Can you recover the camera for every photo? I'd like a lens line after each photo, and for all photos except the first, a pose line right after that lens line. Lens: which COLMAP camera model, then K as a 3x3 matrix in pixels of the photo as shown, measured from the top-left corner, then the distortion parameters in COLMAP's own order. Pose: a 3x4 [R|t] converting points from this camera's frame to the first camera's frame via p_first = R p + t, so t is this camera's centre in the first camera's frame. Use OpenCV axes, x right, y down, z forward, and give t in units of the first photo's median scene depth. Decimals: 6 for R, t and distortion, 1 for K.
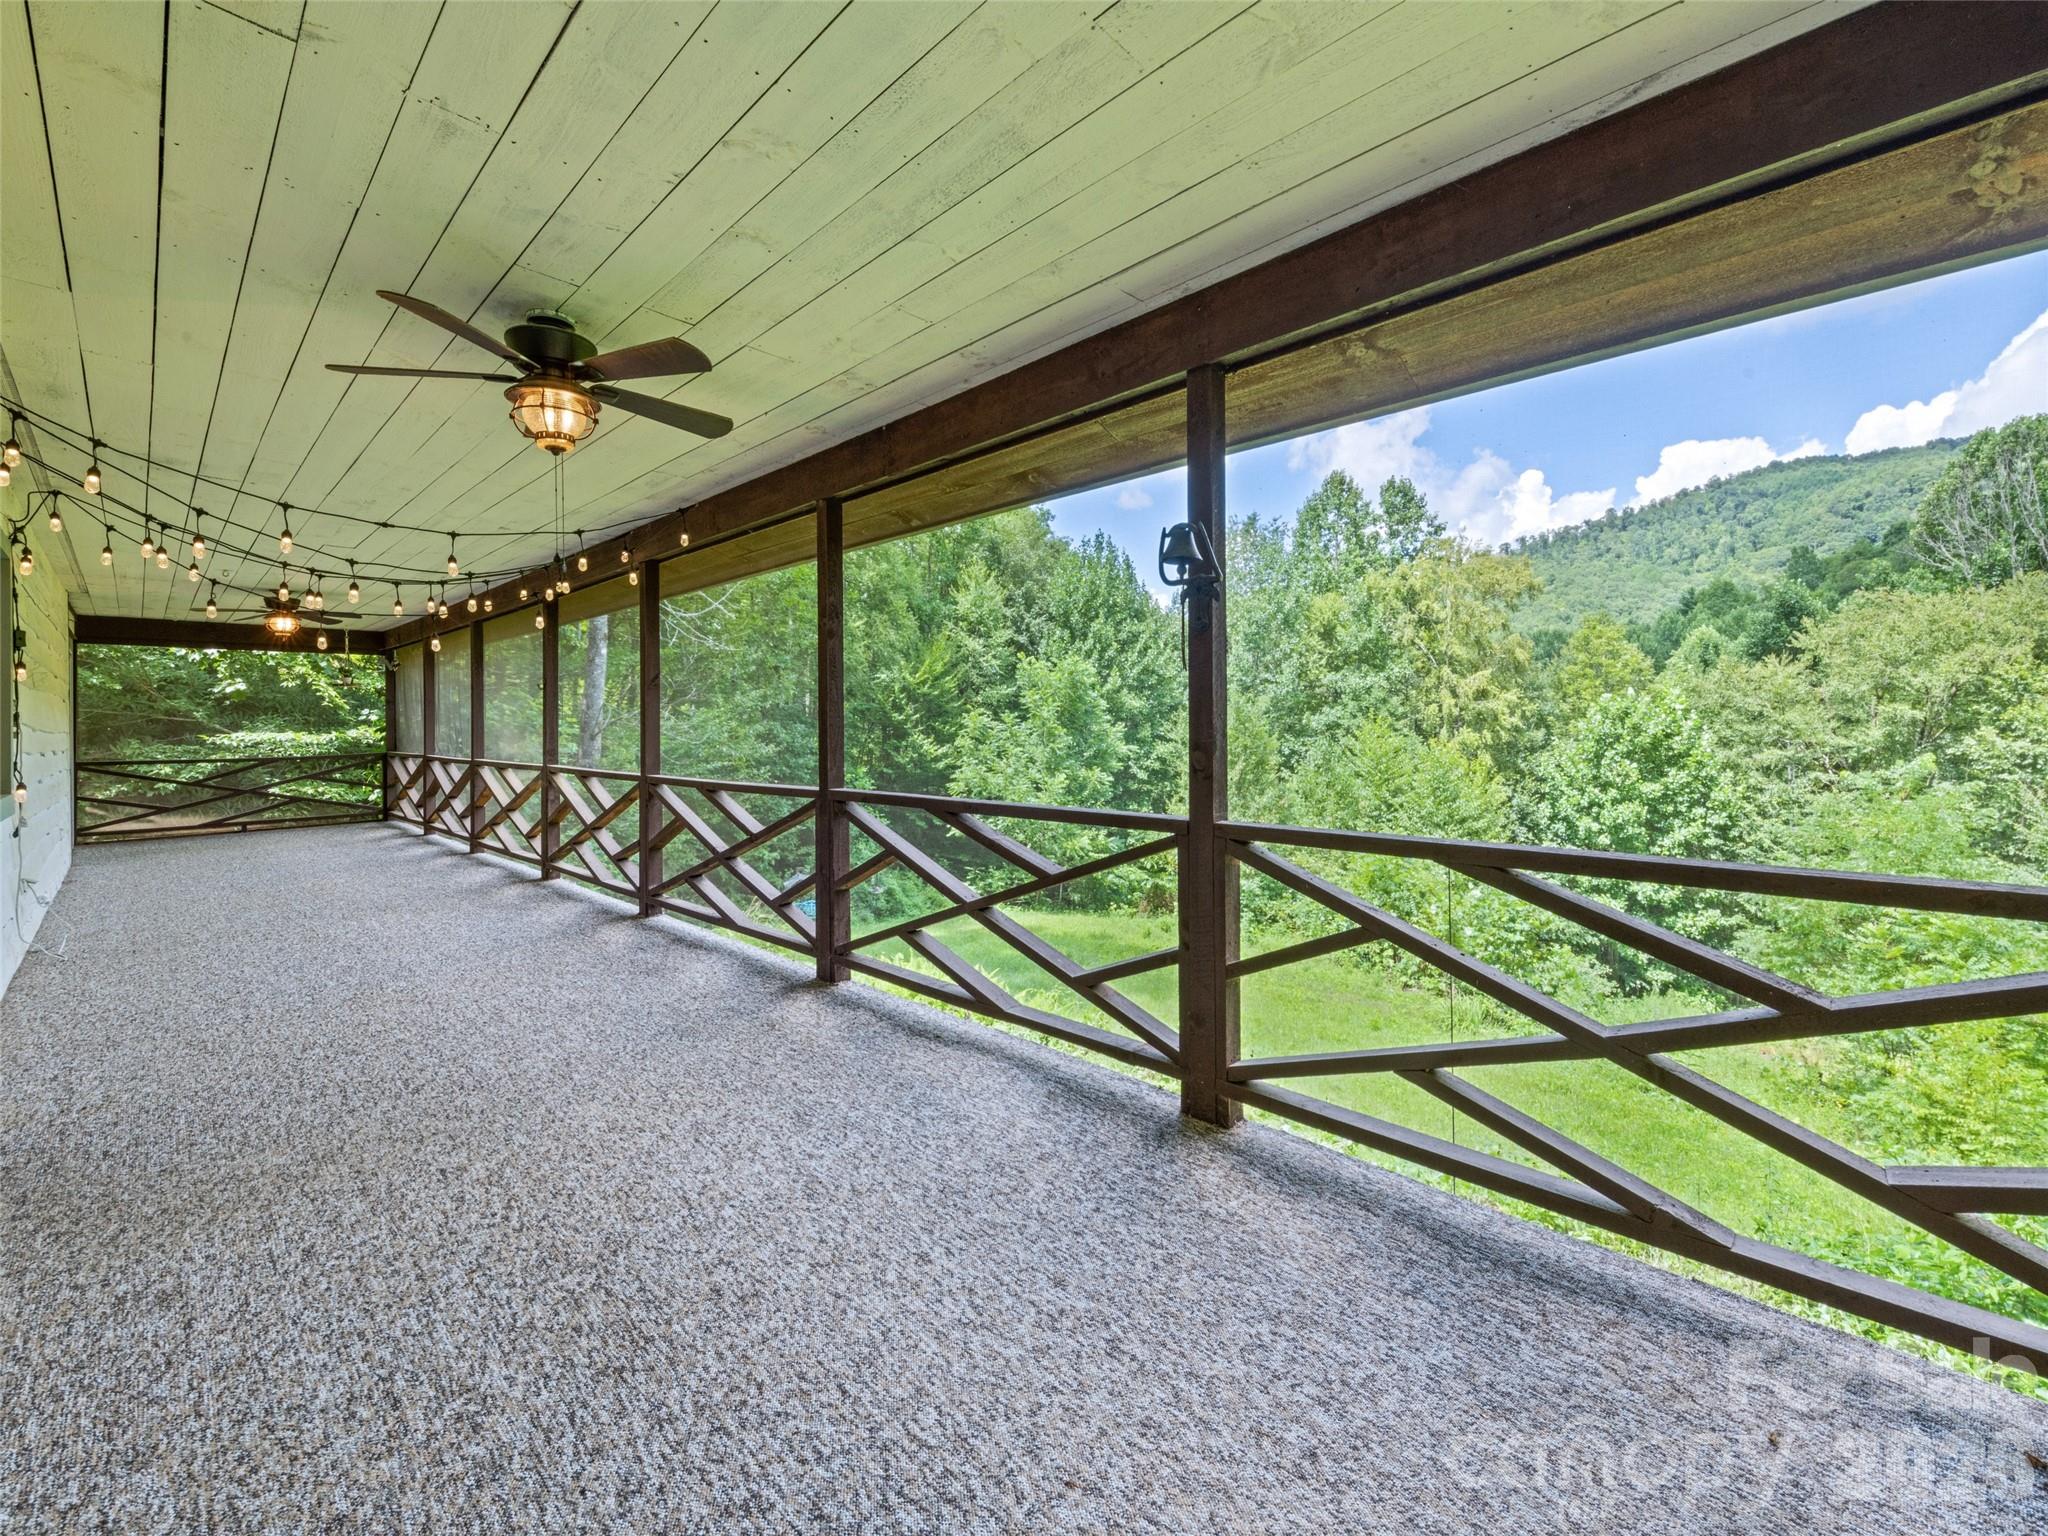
lens RADIAL K [[835.3, 0, 1037.1], [0, 835.3, 763.1], [0, 0, 1]] dist [0.007927, -0.000593]
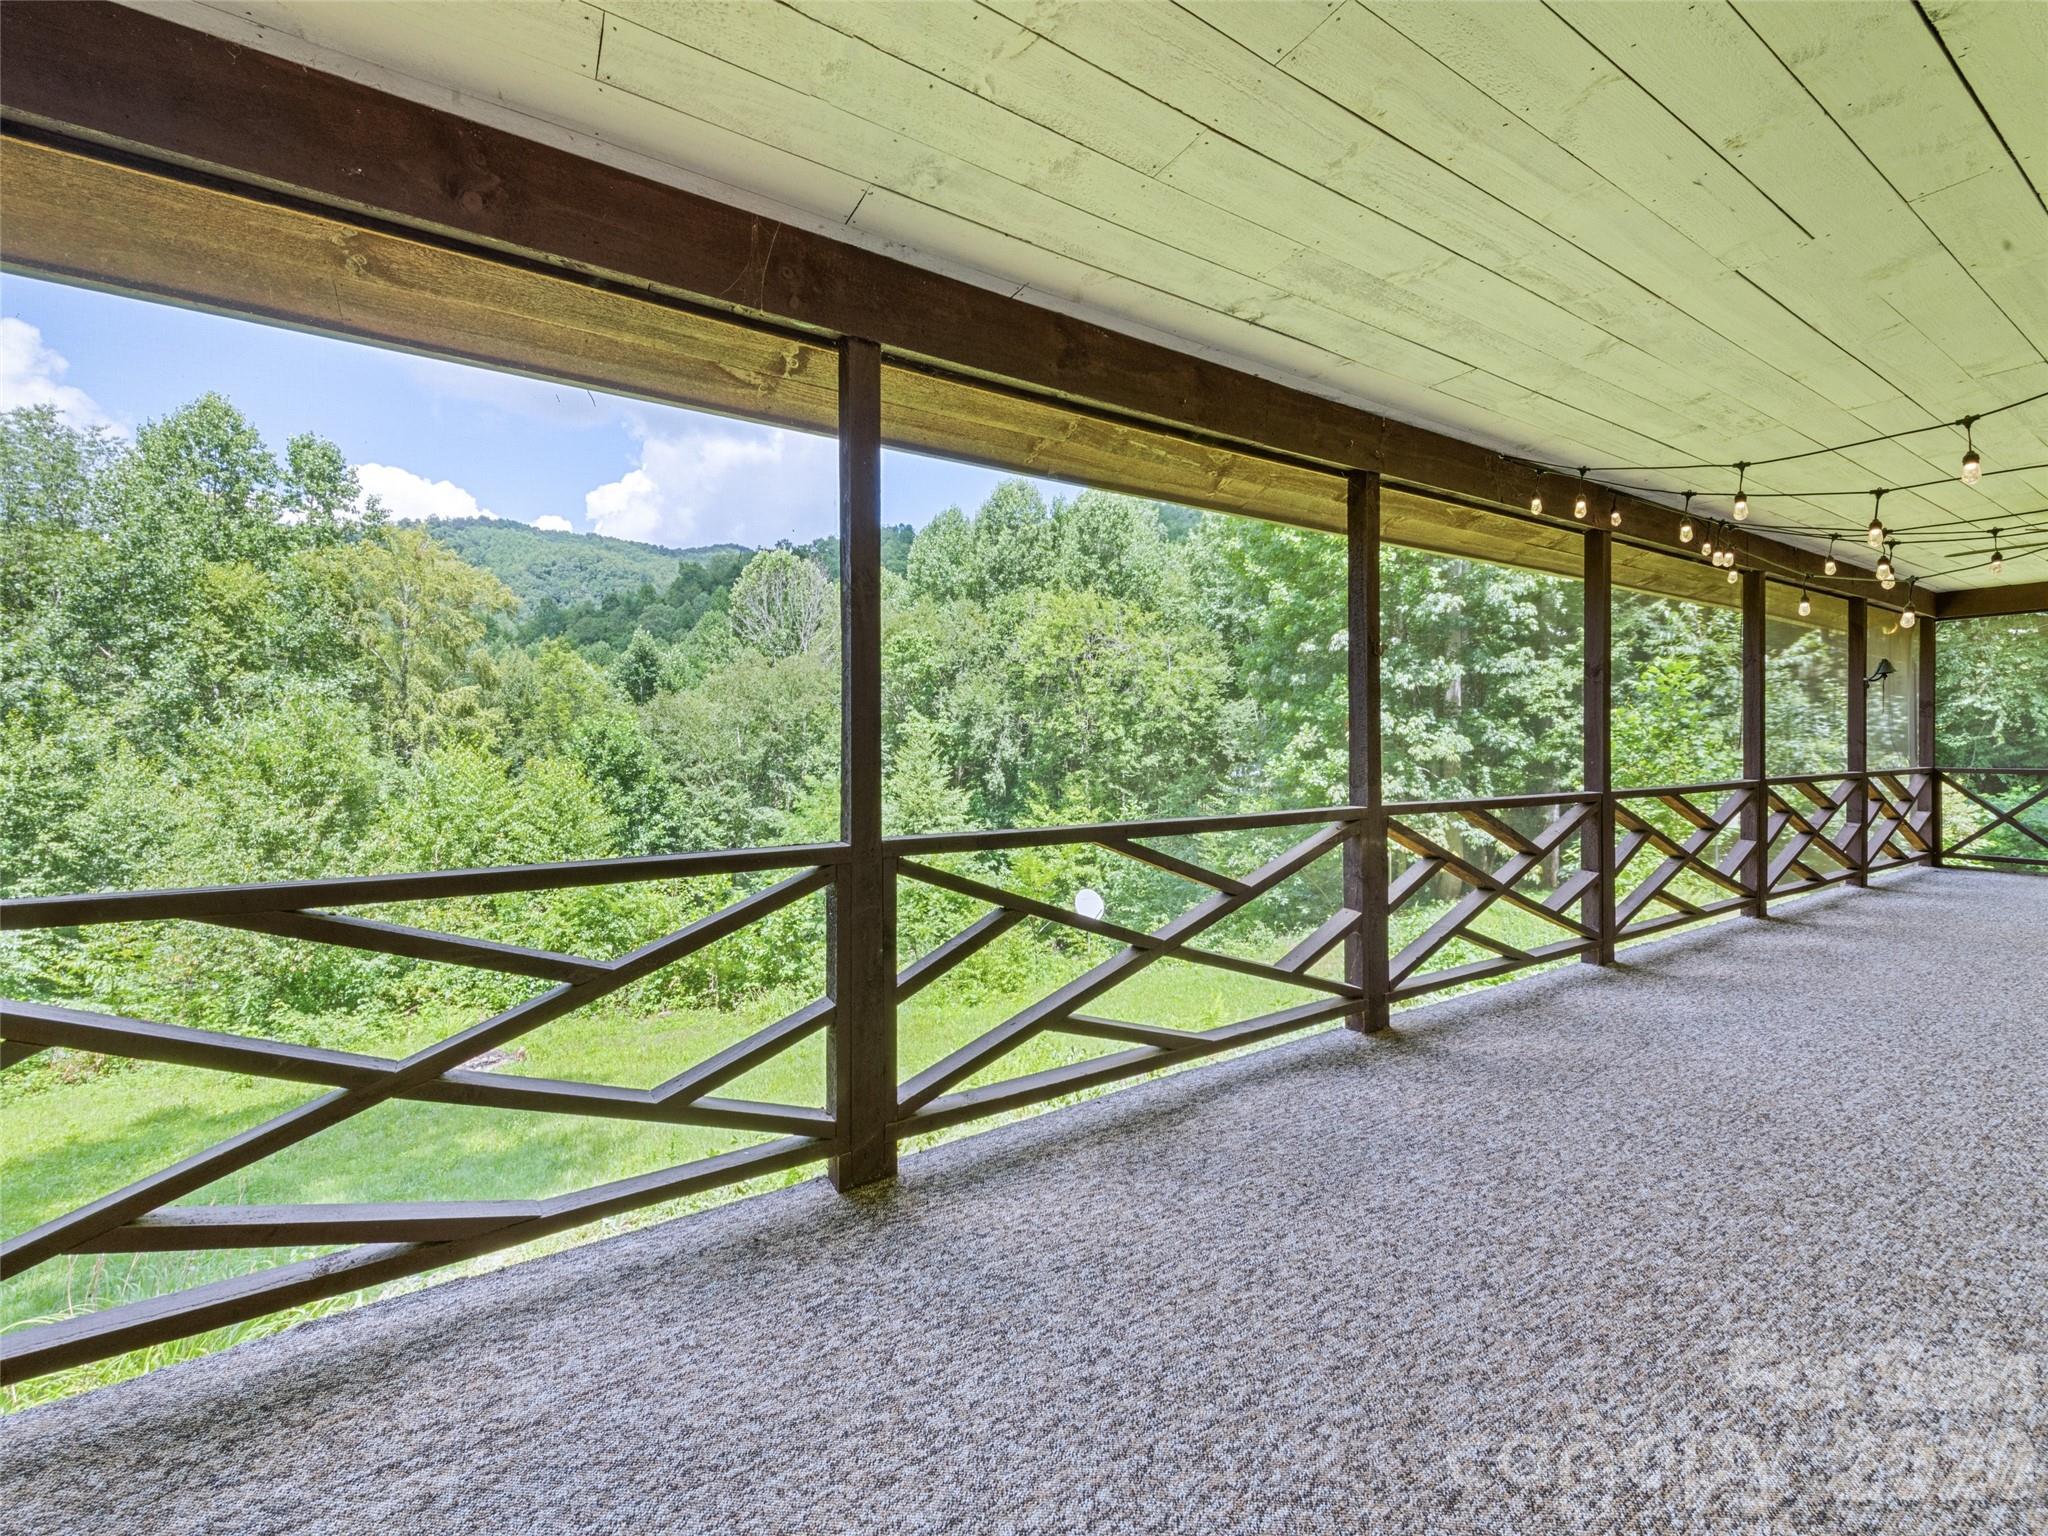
lens RADIAL K [[832.0, 0, 1013.4], [0, 832.0, 730.4], [0, 0, 1]] dist [0.008134, -0.005017]
pose [[0.260729, 0.016238, 0.965275, -0.421690], [0.046454, 0.998489, -0.029345, -0.012275], [-0.964294, 0.052492, 0.259581, 0.407067]]
